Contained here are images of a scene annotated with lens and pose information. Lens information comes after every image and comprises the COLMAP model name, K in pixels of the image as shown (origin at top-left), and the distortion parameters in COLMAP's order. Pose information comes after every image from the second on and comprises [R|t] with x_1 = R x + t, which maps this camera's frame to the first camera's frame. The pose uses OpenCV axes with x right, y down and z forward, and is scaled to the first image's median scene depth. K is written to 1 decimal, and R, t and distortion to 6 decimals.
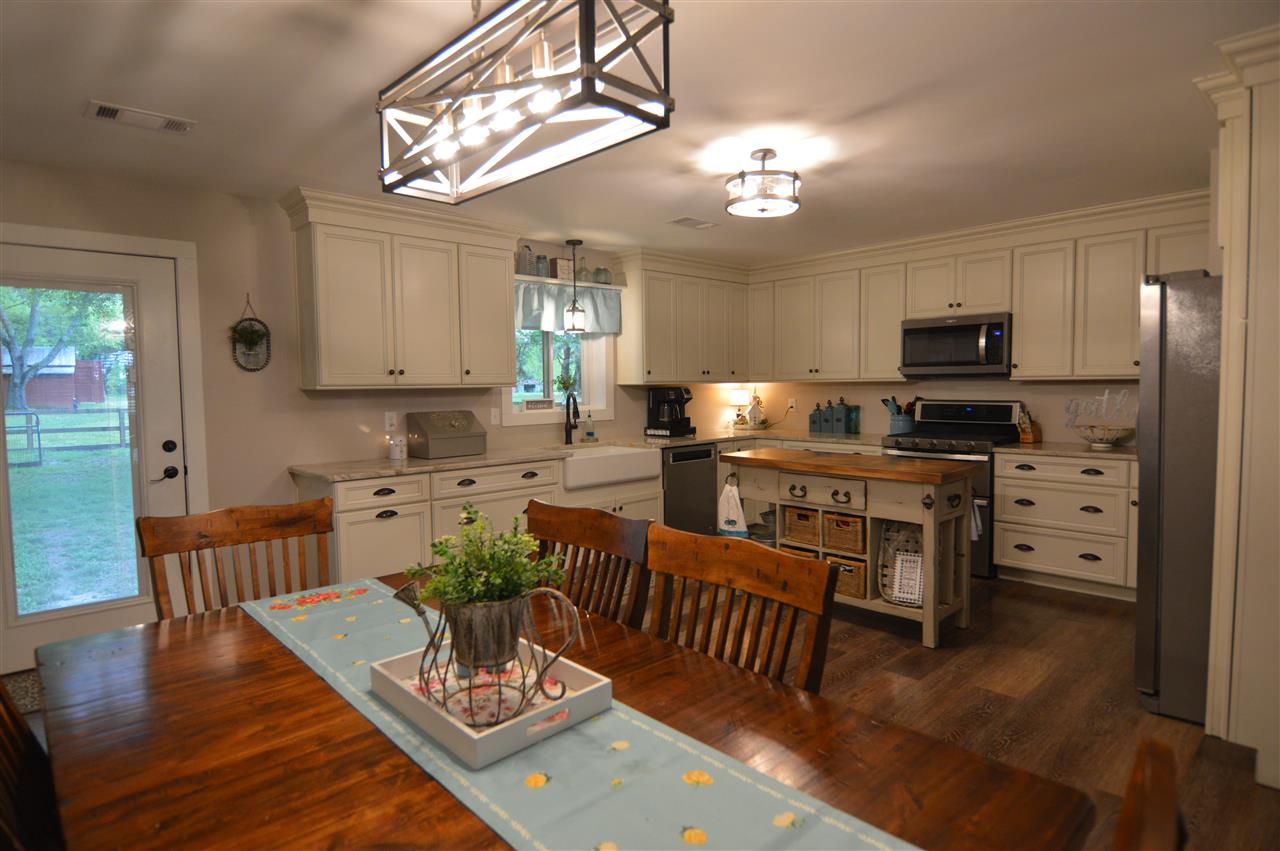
lens RADIAL K [[692.0, 0, 636.7], [0, 692.0, 423.9], [0, 0, 1]] dist [0.007148, 0.000132]
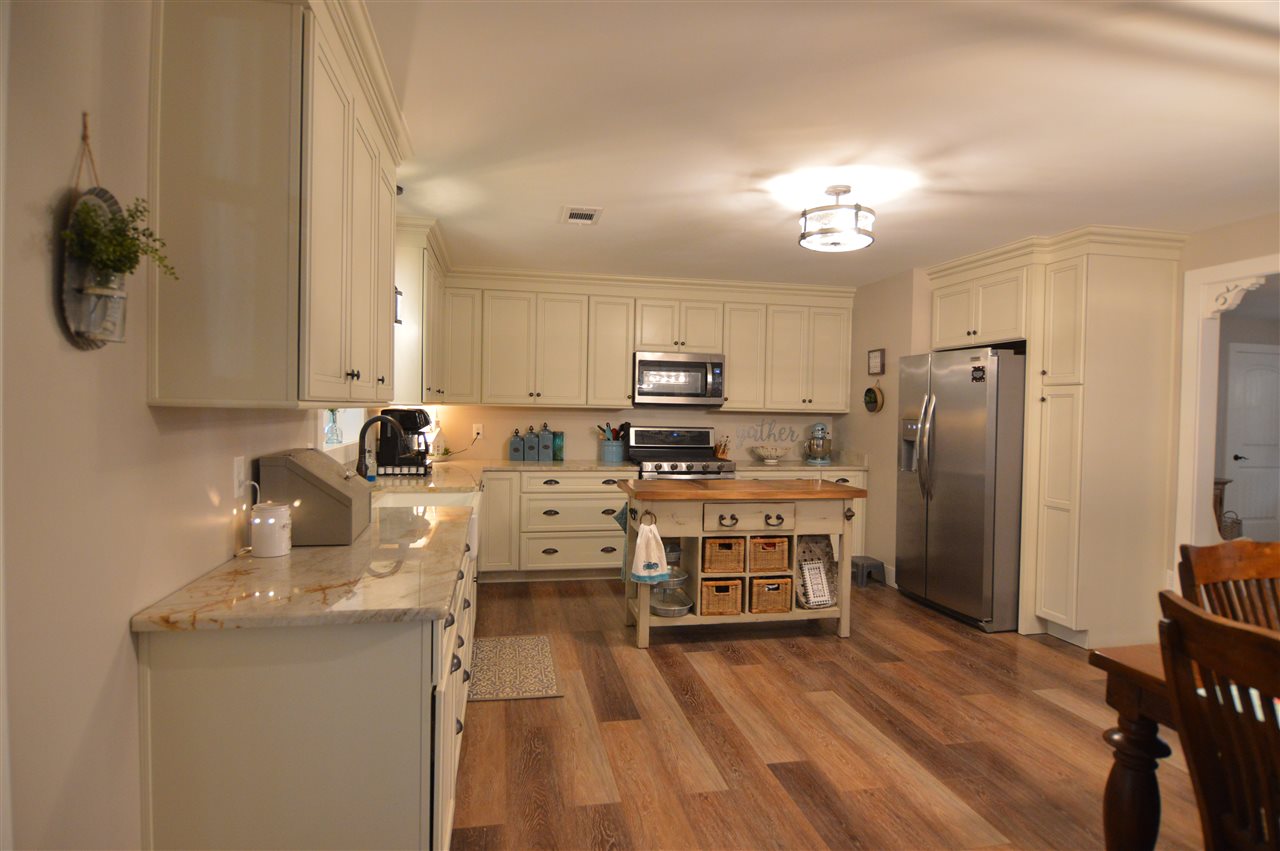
lens RADIAL K [[692.0, 0, 640.8], [0, 692.0, 424.7], [0, 0, 1]] dist [0.007148, 0.000132]
pose [[0.522876, 0.001279, 0.852408, -0.657459], [0.023237, 0.999606, -0.015754, -0.026354], [-0.852092, 0.028045, 0.522640, 0.567820]]
